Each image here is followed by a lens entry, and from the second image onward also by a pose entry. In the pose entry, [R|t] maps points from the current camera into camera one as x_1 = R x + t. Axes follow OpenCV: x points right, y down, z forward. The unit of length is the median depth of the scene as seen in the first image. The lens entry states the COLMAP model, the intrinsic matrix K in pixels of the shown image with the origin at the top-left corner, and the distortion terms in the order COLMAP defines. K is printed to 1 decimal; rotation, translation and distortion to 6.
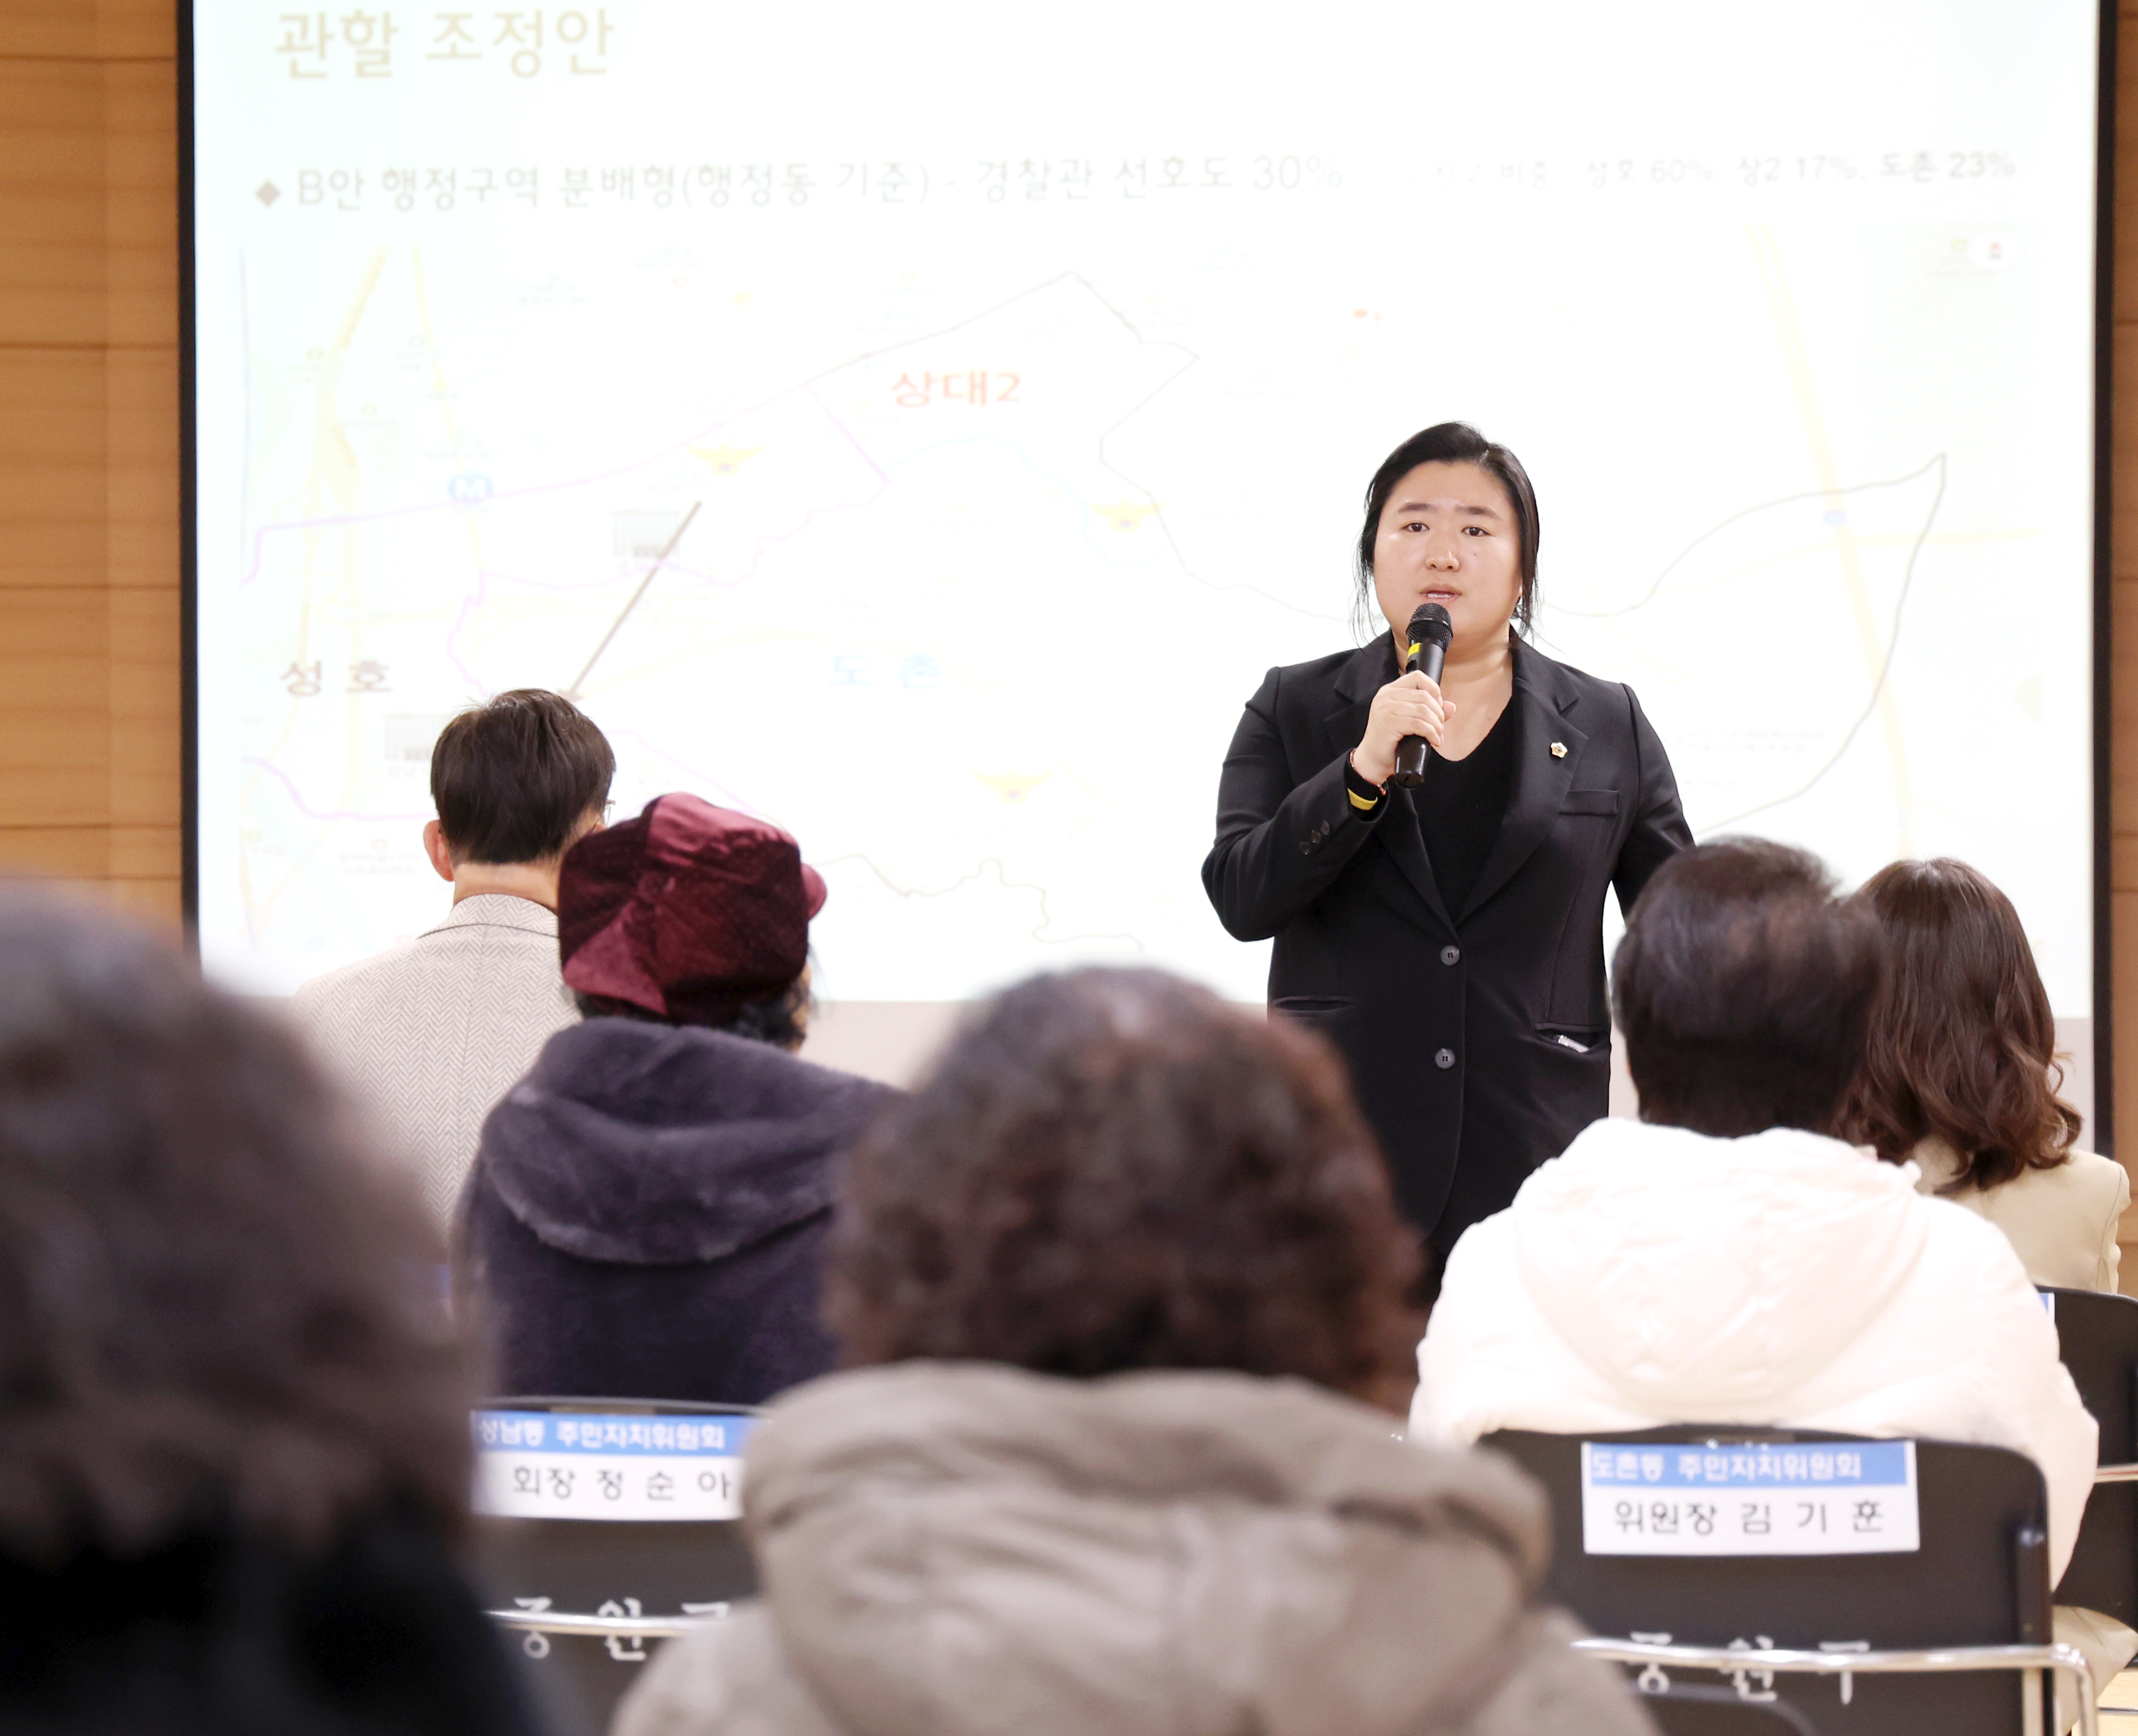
lens RADIAL K [[6200.0, 0, 1069.0], [0, 6200.0, 868.0], [0, 0, 1]] dist [-0.038368, -0.154521]
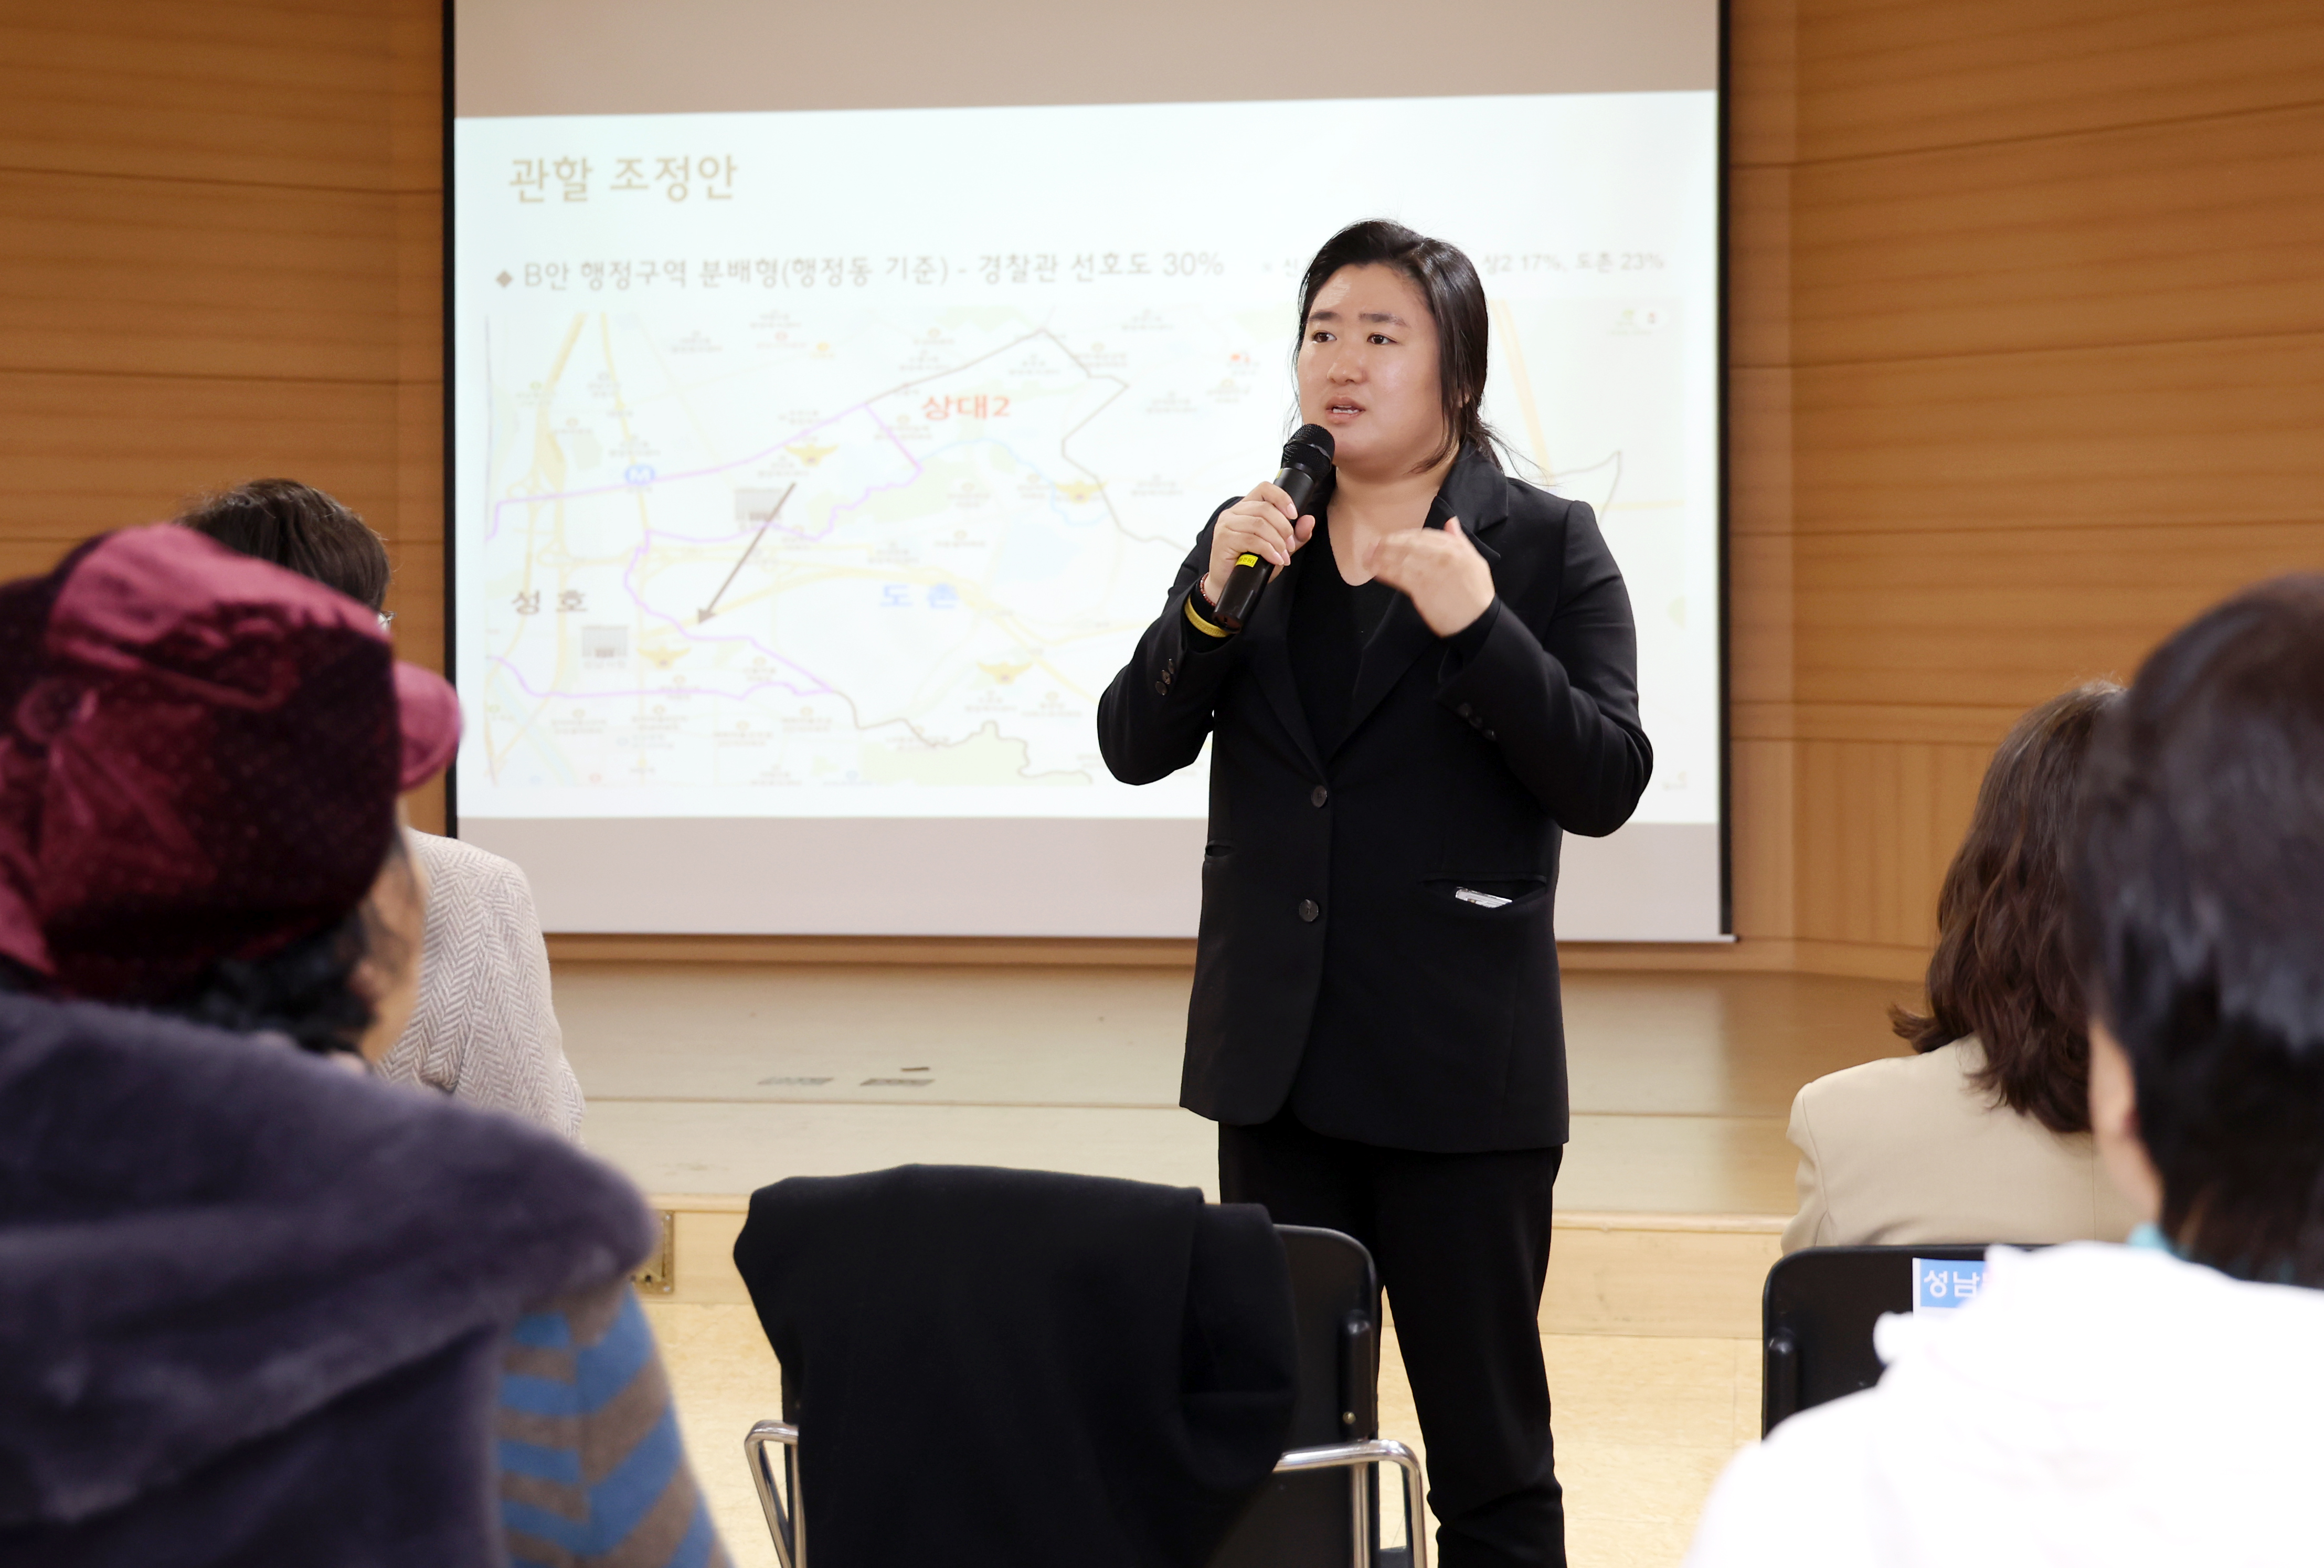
lens RADIAL K [[2750.8, 0, 1172.6], [0, 2750.8, 638.1], [0, 0, 1]] dist [0.117914, -0.010419]
pose [[0.999300, -0.003602, 0.037225, 0.006578], [0.004931, 0.999351, -0.035671, 0.002367], [-0.037072, 0.035830, 0.998670, 0.331033]]
